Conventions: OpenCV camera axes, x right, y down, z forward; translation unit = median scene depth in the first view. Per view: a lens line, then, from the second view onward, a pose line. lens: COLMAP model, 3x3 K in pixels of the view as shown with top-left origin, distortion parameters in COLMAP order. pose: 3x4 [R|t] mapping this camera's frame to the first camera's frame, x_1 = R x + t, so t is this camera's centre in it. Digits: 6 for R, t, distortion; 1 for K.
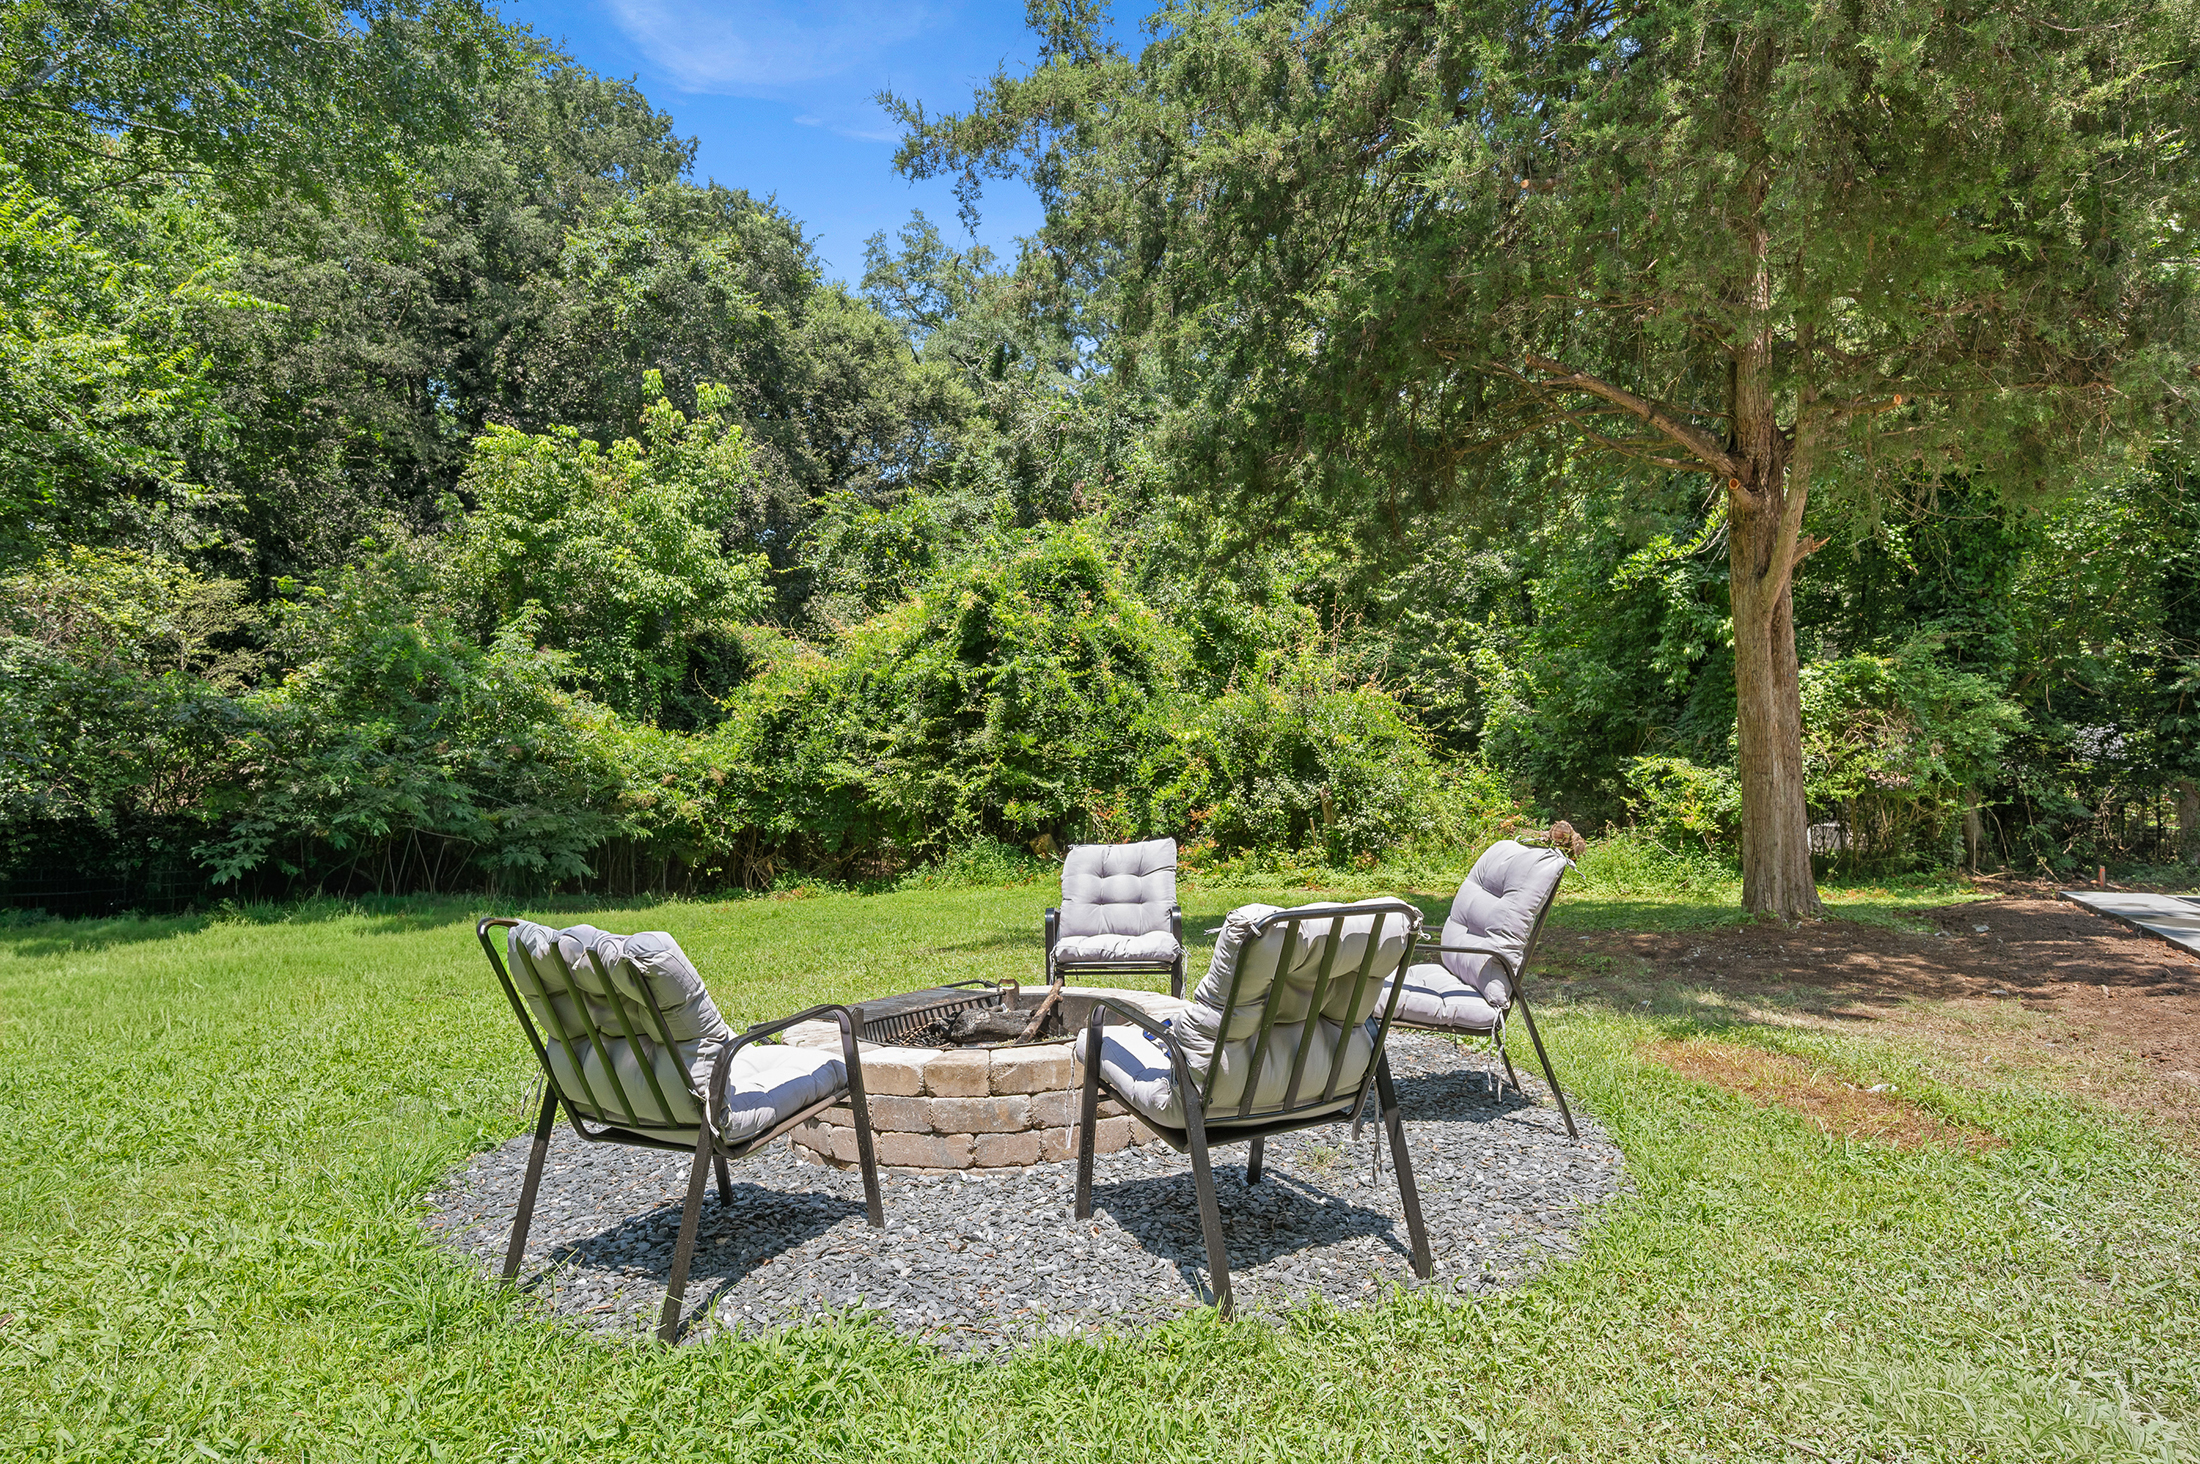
lens RADIAL K [[1259.0, 0, 1097.6], [0, 1259.0, 739.8], [0, 0, 1]] dist [-0.007008, -0.000372]
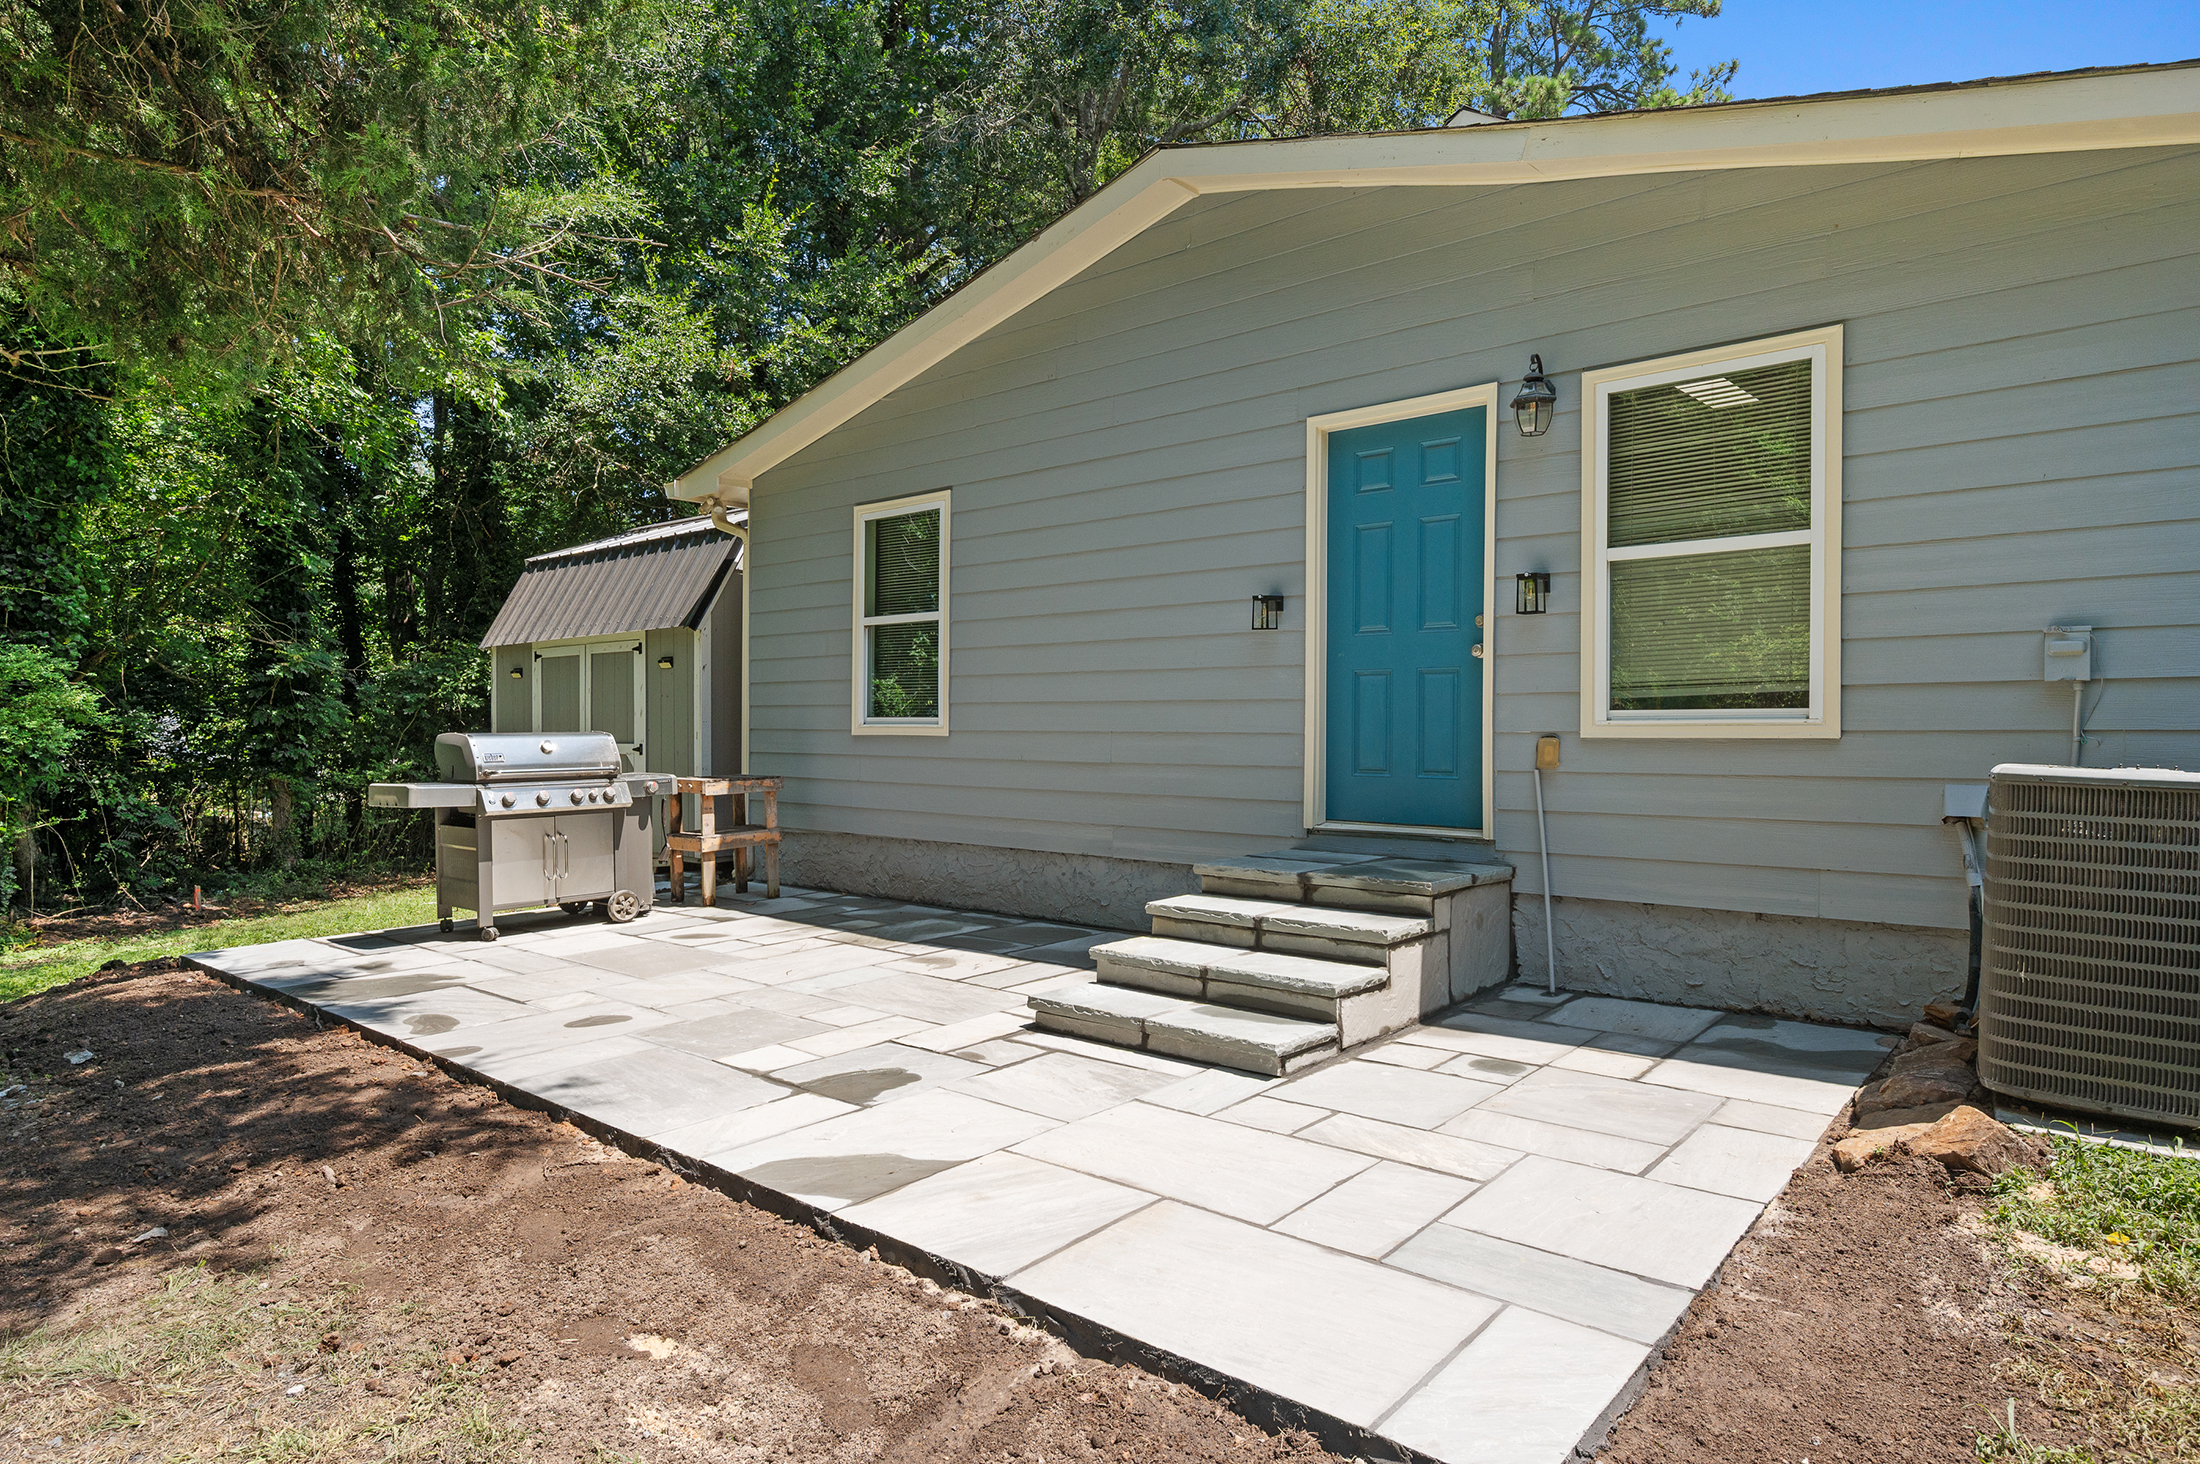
lens RADIAL K [[1259.0, 0, 1095.4], [0, 1259.0, 740.2], [0, 0, 1]] dist [-0.007008, -0.000372]
pose [[0.240420, -0.015951, 0.970538, 0.135802], [0.003092, 0.999872, 0.015667, -0.006874], [-0.970664, -0.000765, 0.240438, 0.216490]]
